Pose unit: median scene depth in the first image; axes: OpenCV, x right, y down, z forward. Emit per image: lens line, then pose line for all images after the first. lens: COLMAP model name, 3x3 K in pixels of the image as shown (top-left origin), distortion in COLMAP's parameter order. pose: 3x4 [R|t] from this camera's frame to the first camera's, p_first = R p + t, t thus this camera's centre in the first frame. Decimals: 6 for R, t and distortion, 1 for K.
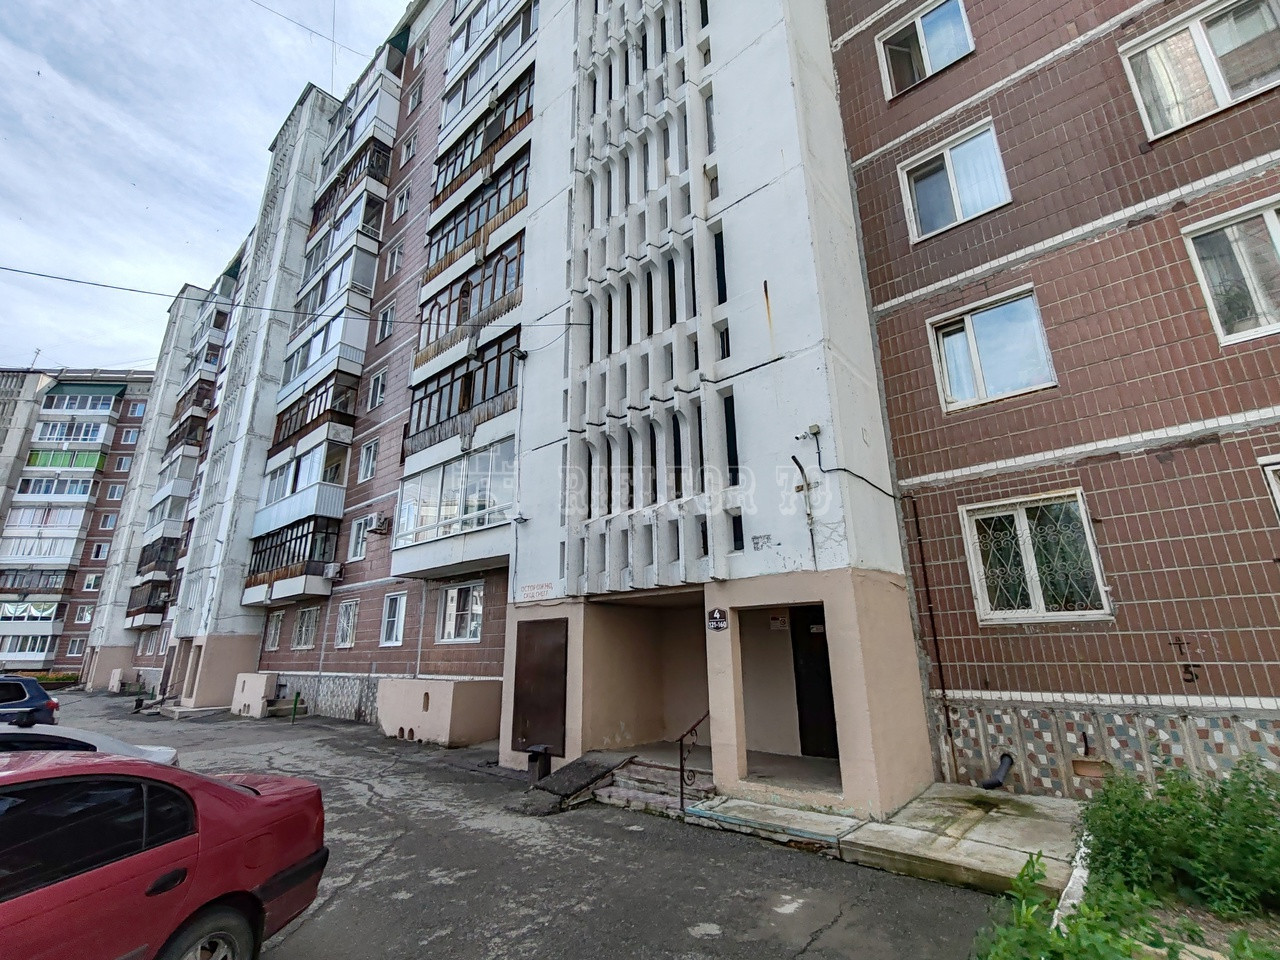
lens RADIAL K [[579.8, 0, 638.4], [0, 579.8, 480.7], [0, 0, 1]] dist [0.002015, 0.000192]
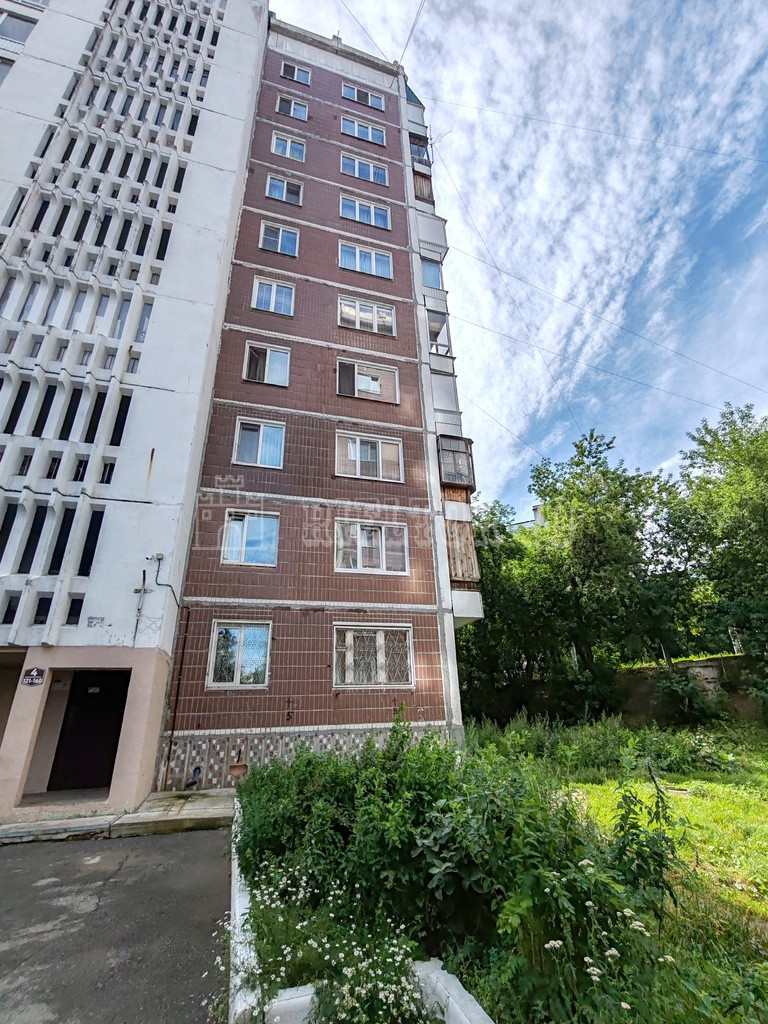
lens RADIAL K [[463.9, 0, 383.0], [0, 463.9, 511.3], [0, 0, 1]] dist [0.002015, 0.000192]
pose [[0.530358, 0.346573, 0.773697, -0.394815], [-0.222051, 0.937550, -0.267757, 0.000746], [-0.818177, -0.029793, 0.574194, -0.218437]]
